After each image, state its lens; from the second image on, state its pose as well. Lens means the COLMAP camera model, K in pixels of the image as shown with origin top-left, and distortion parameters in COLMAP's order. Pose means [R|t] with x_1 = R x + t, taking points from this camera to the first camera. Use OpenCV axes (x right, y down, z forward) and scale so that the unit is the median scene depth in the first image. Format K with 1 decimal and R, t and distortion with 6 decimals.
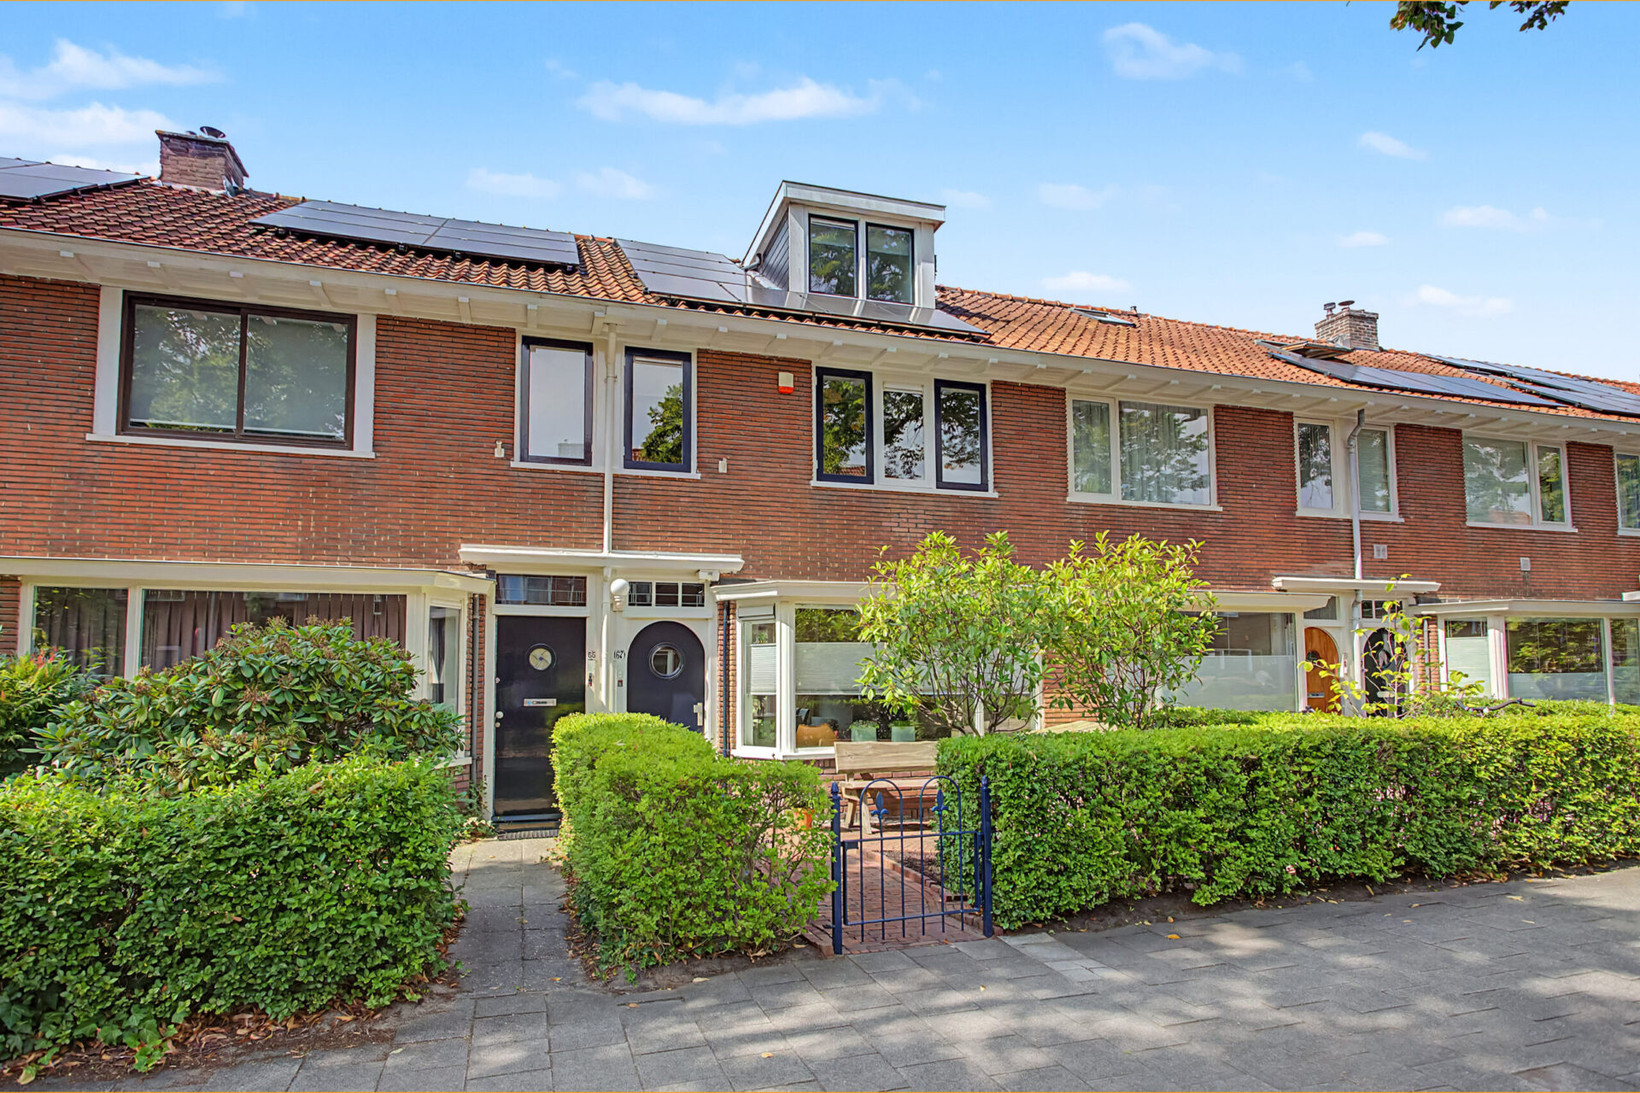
lens RADIAL K [[940.5, 0, 821.2], [0, 940.5, 602.6], [0, 0, 1]] dist [-0.006200, 0.000307]
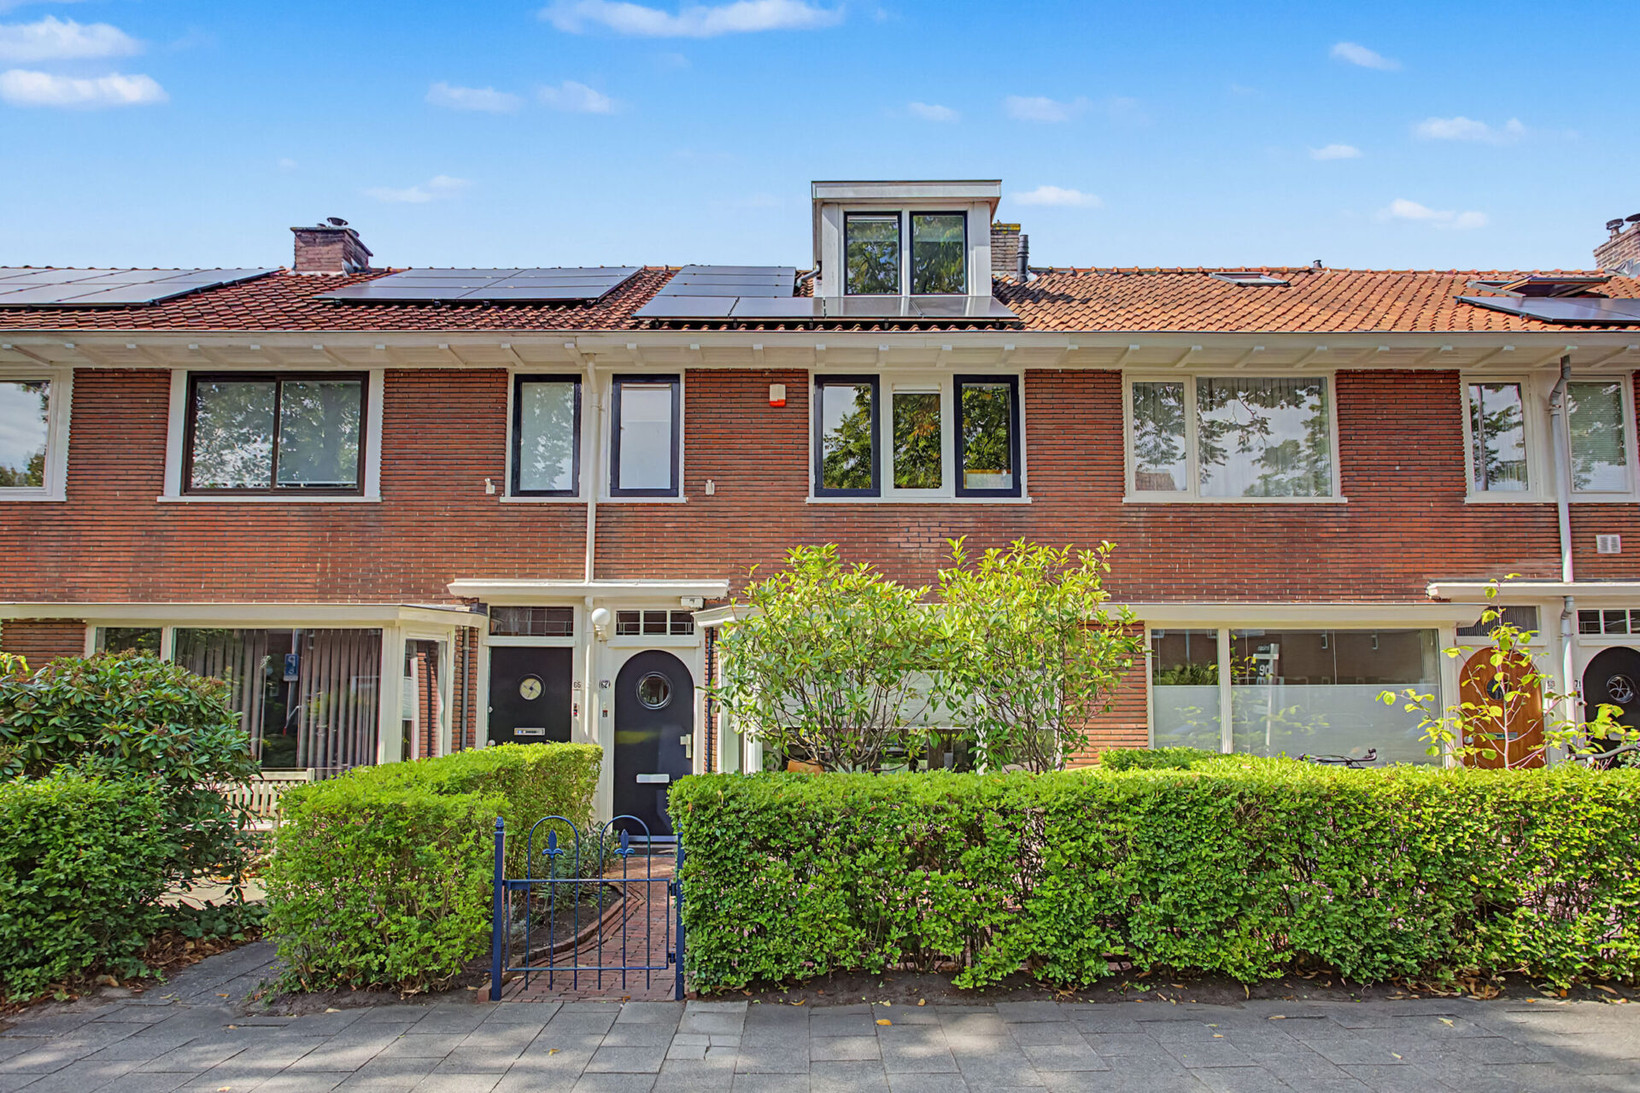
lens RADIAL K [[989.9, 0, 818.3], [0, 989.9, 614.0], [0, 0, 1]] dist [-0.007668, 0.000820]
pose [[0.947639, -0.024740, -0.318382, 0.327449], [0.019038, 0.999598, -0.021009, 0.007098], [0.318774, 0.013847, 0.947730, 0.081030]]
